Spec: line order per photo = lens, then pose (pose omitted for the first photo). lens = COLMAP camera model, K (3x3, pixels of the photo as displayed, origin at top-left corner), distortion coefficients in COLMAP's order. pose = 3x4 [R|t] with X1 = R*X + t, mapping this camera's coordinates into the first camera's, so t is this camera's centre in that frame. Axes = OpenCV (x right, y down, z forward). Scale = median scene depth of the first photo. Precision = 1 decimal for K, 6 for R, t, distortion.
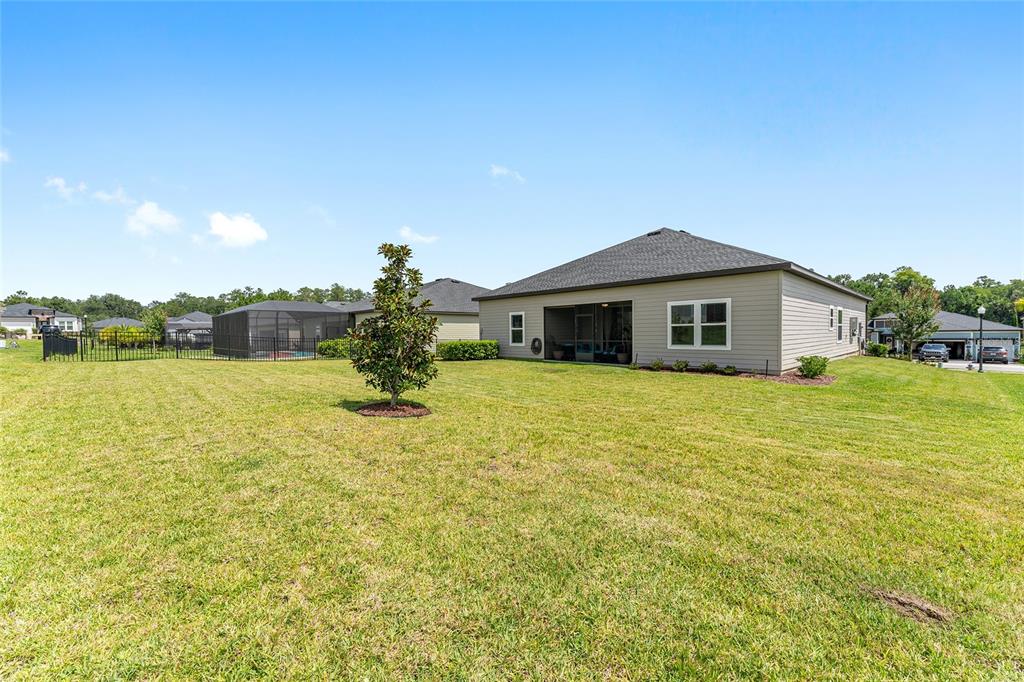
lens RADIAL K [[409.0, 0, 511.8], [0, 409.0, 344.6], [0, 0, 1]] dist [0.000174, -0.000031]
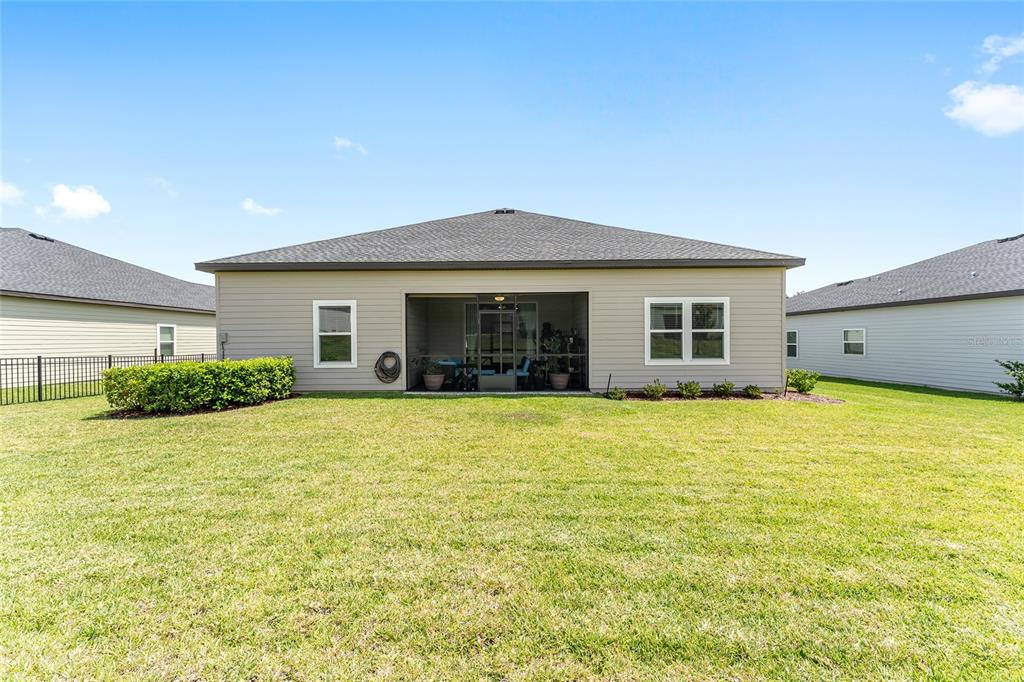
lens RADIAL K [[409.0, 0, 511.8], [0, 409.0, 344.6], [0, 0, 1]] dist [0.000174, -0.000031]
pose [[0.688440, -0.001332, 0.725292, -0.225328], [0.019904, 0.999656, -0.017056, -0.013819], [-0.725021, 0.026178, 0.688230, 0.555056]]
